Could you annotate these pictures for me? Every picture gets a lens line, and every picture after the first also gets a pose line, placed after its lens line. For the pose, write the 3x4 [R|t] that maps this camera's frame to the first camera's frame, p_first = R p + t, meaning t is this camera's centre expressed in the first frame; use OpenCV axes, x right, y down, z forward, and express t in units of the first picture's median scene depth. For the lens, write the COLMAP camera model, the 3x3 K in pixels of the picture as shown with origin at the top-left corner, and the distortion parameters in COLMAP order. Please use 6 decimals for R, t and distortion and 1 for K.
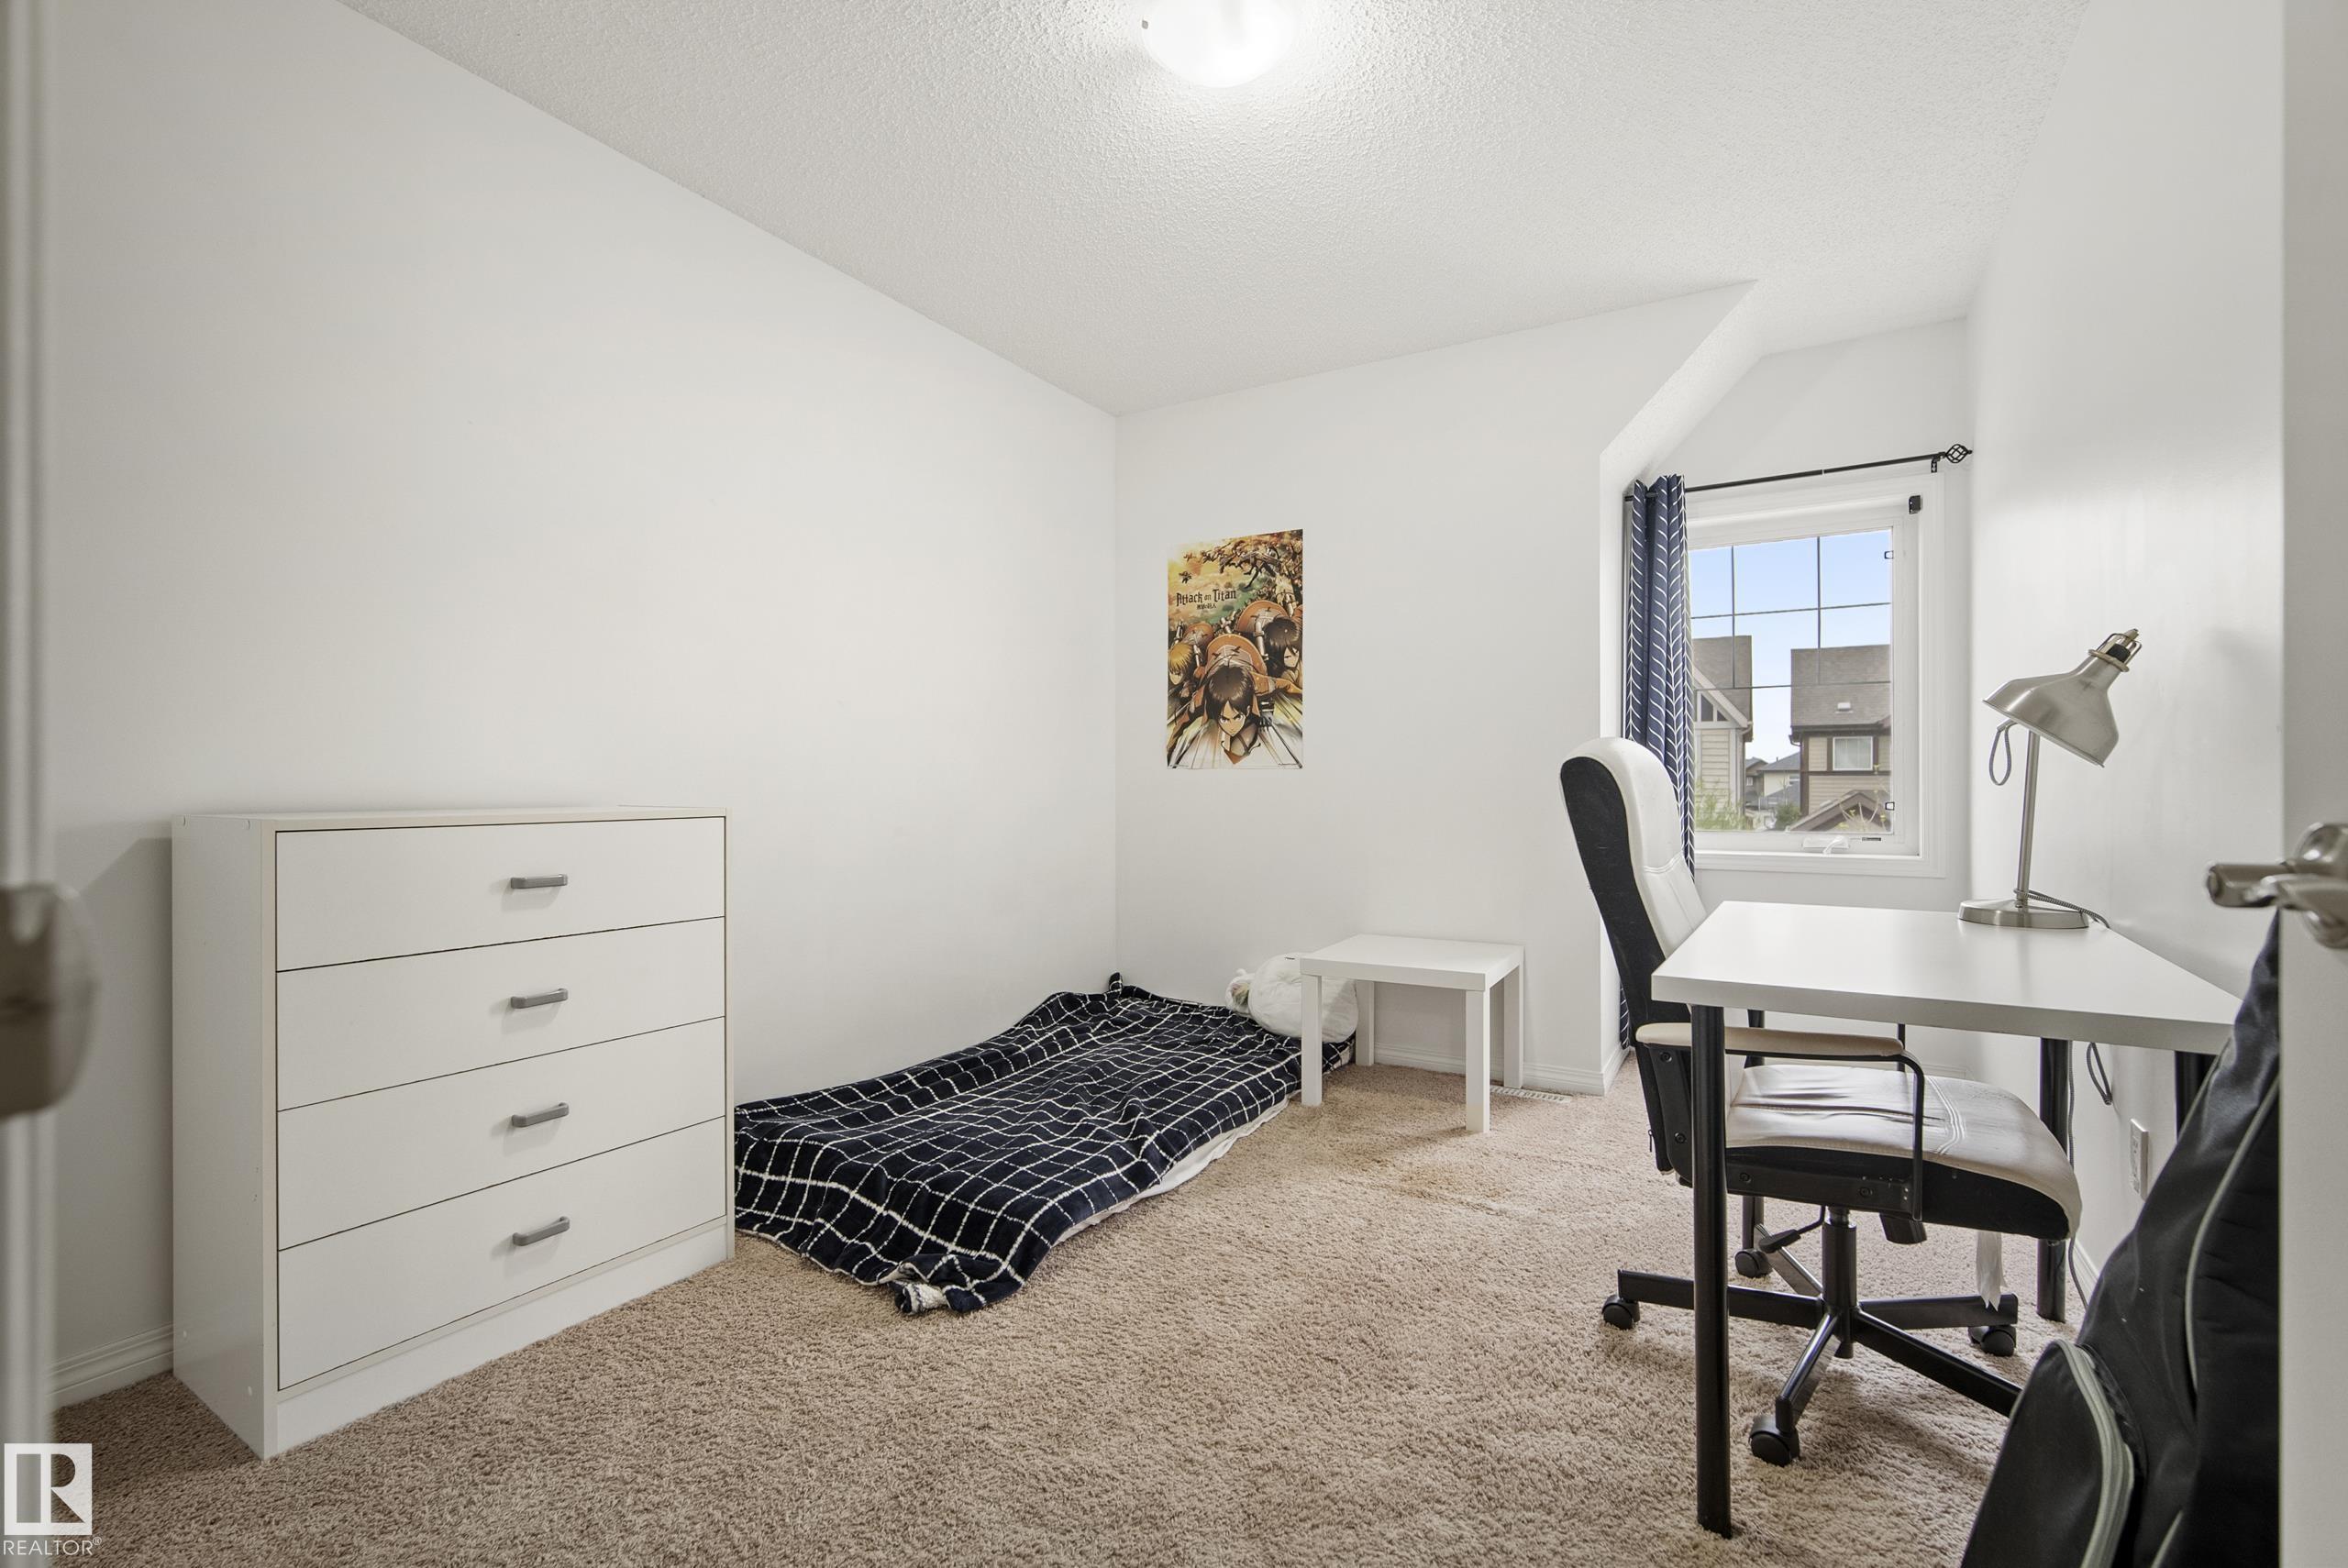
lens RADIAL K [[1039.5, 0, 1160.3], [0, 1039.5, 789.3], [0, 0, 1]] dist [0.000749, 0.000112]
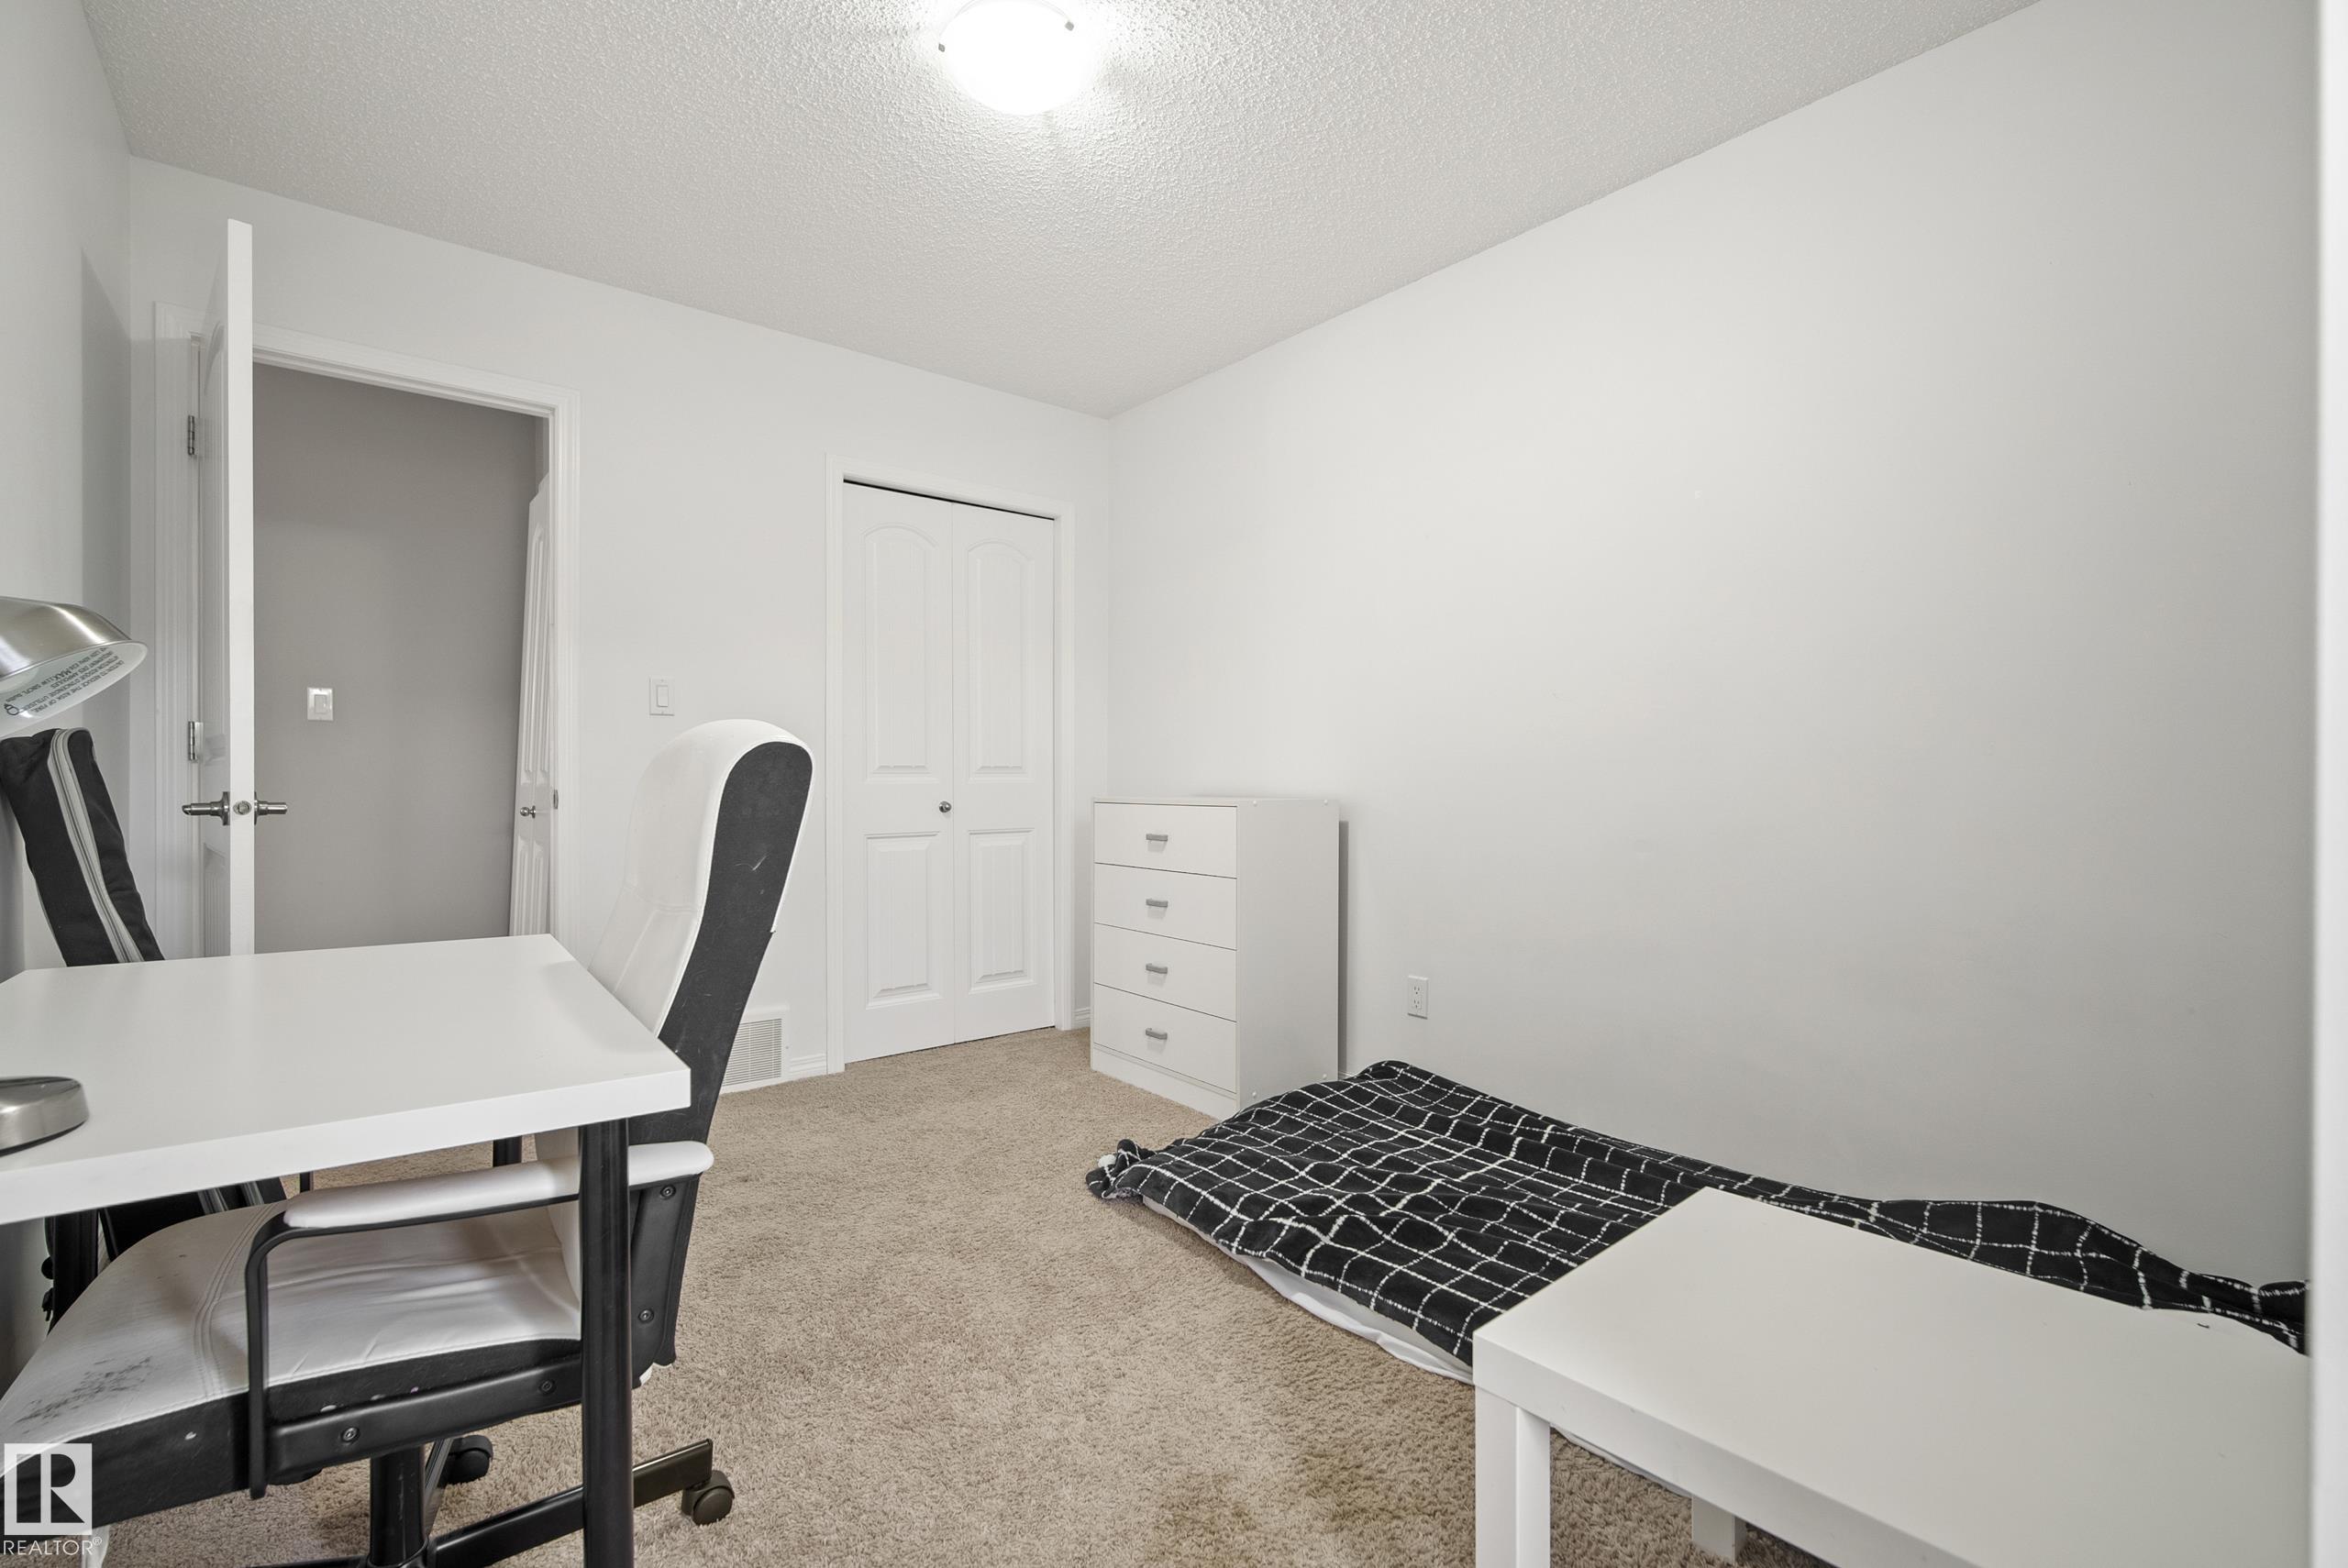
lens RADIAL K [[1039.5, 0, 1160.3], [0, 1039.5, 789.3], [0, 0, 1]] dist [0.000749, 0.000112]
pose [[-0.342291, 0.002540, -0.939591, 0.529735], [-0.003271, 0.999987, 0.003895, -0.000424], [0.939588, 0.004407, -0.342278, 0.801147]]
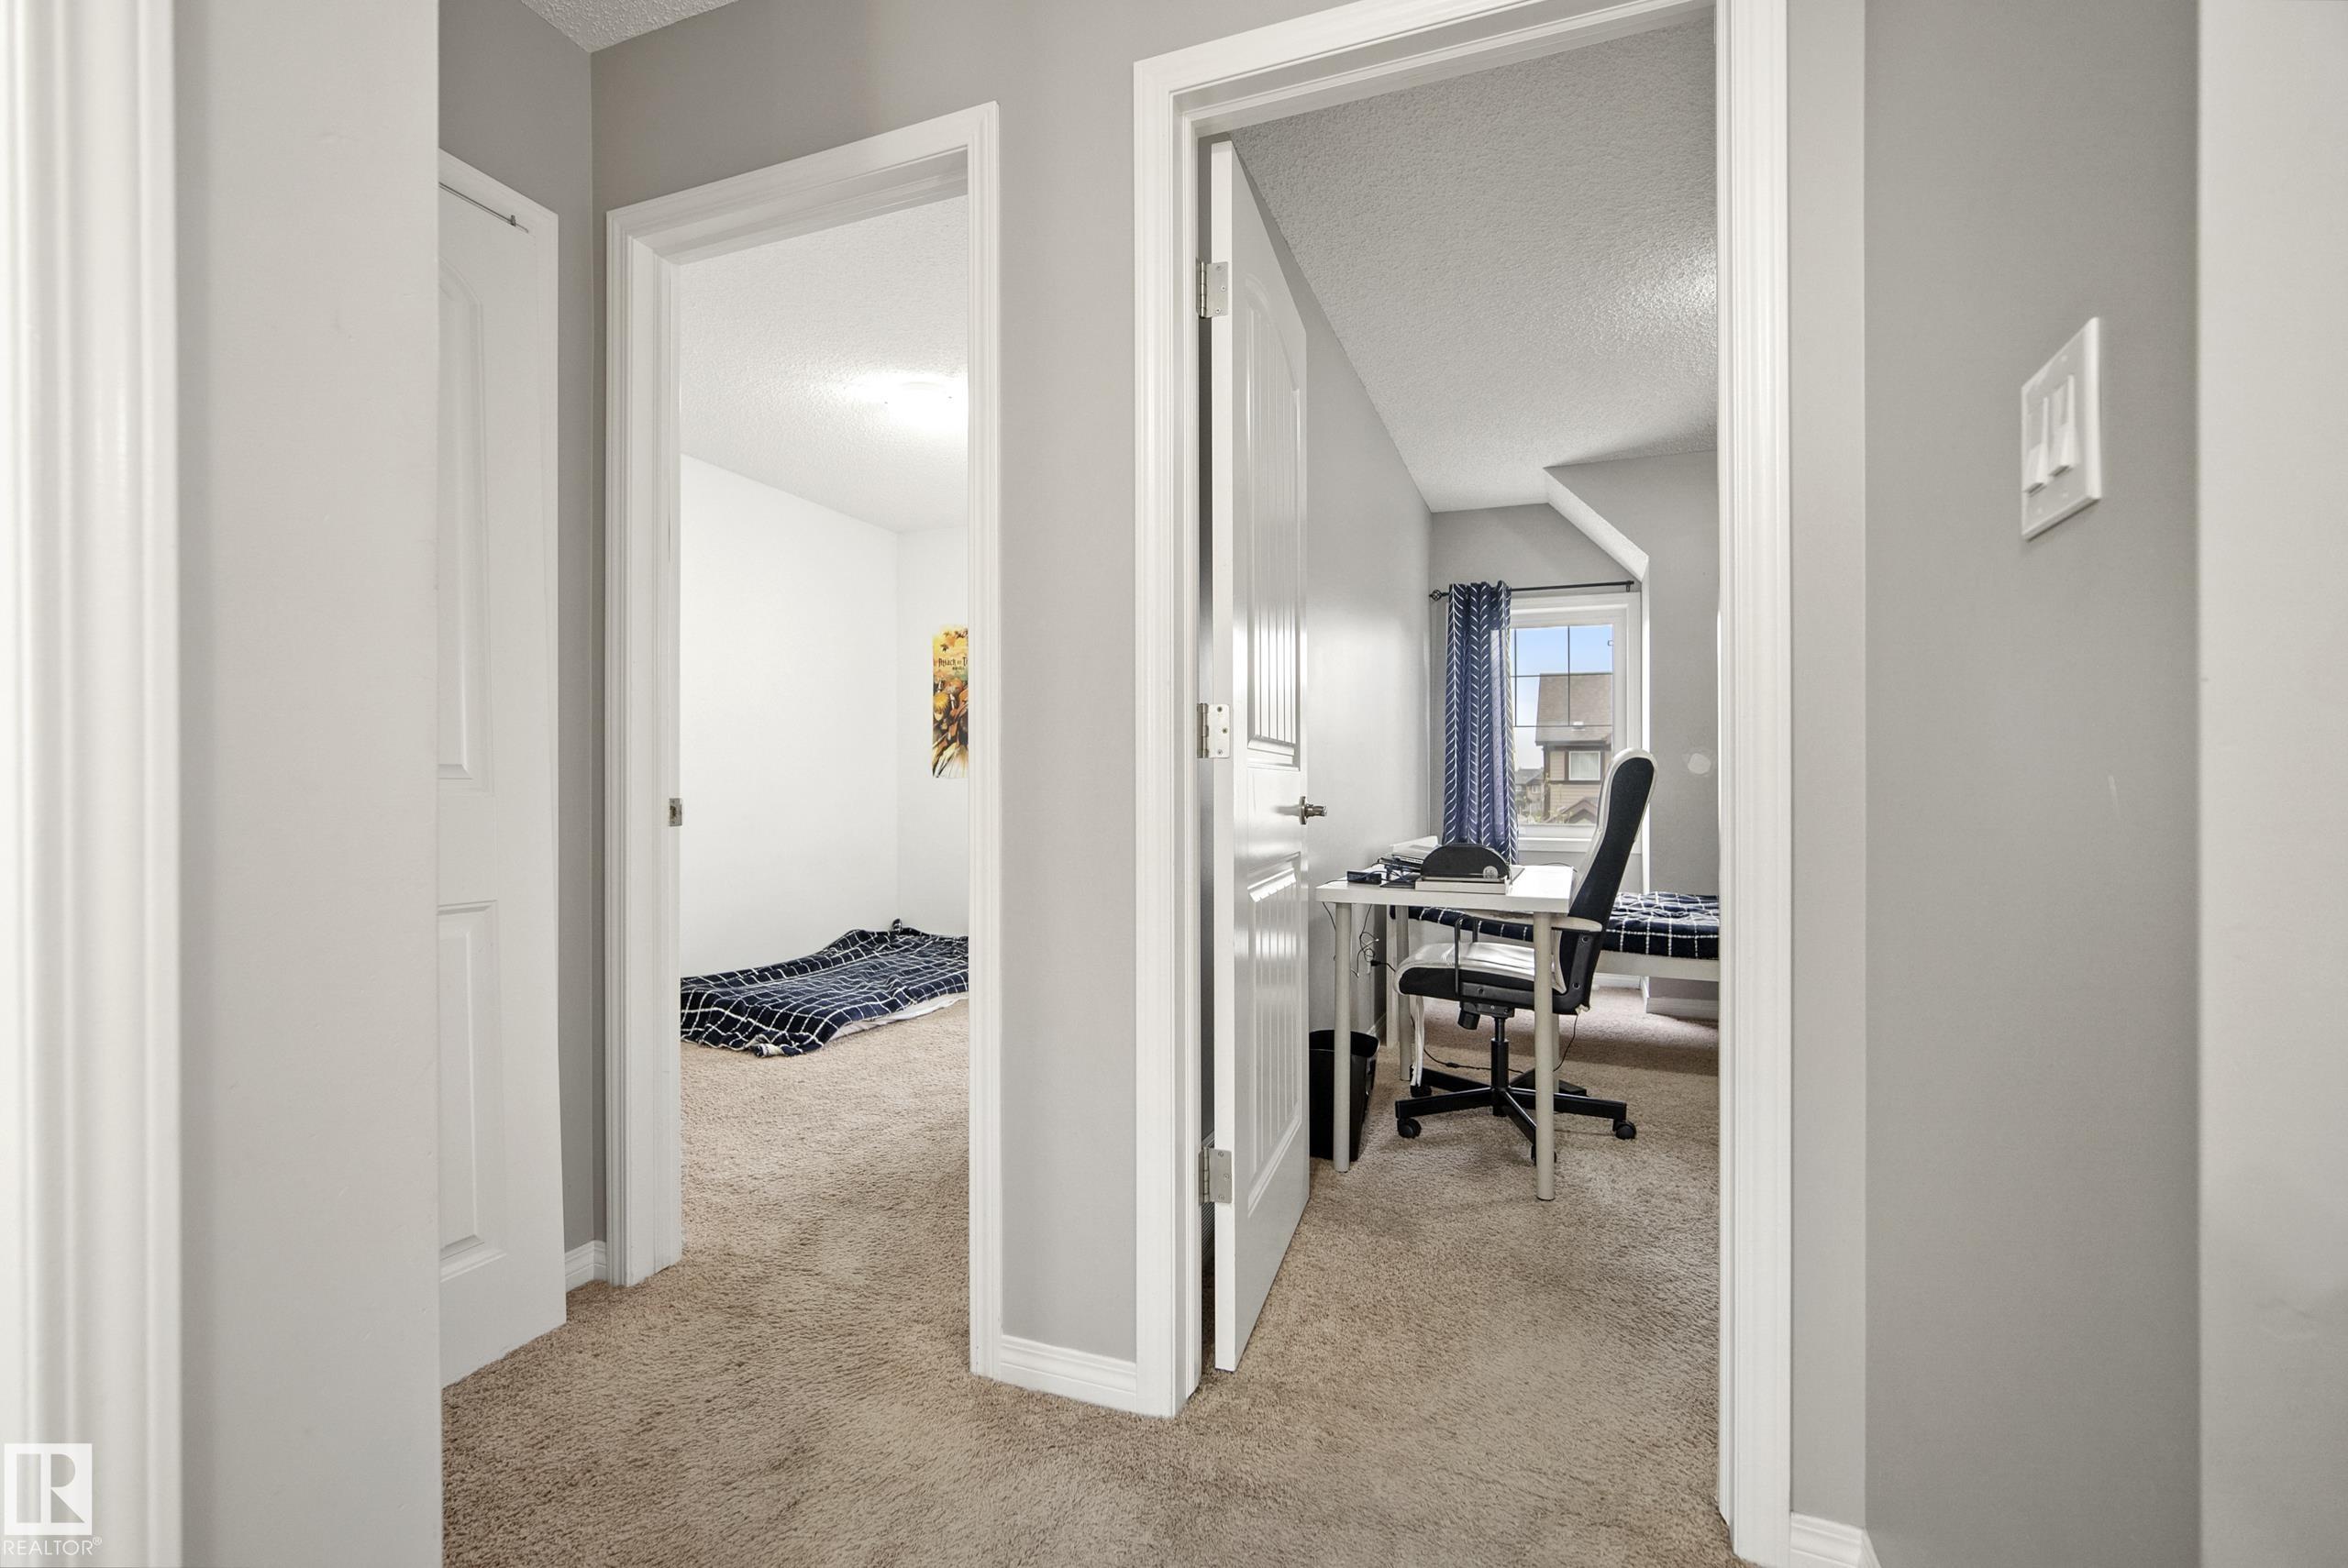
lens RADIAL K [[1098.6, 0, 1164.9], [0, 1098.6, 801.3], [0, 0, 1]] dist [-0.001084, 0.000019]
pose [[0.988893, 0.000654, 0.148629, 0.104201], [-0.001016, 0.999997, 0.002361, 0.009559], [-0.148627, -0.002486, 0.988890, -0.599947]]
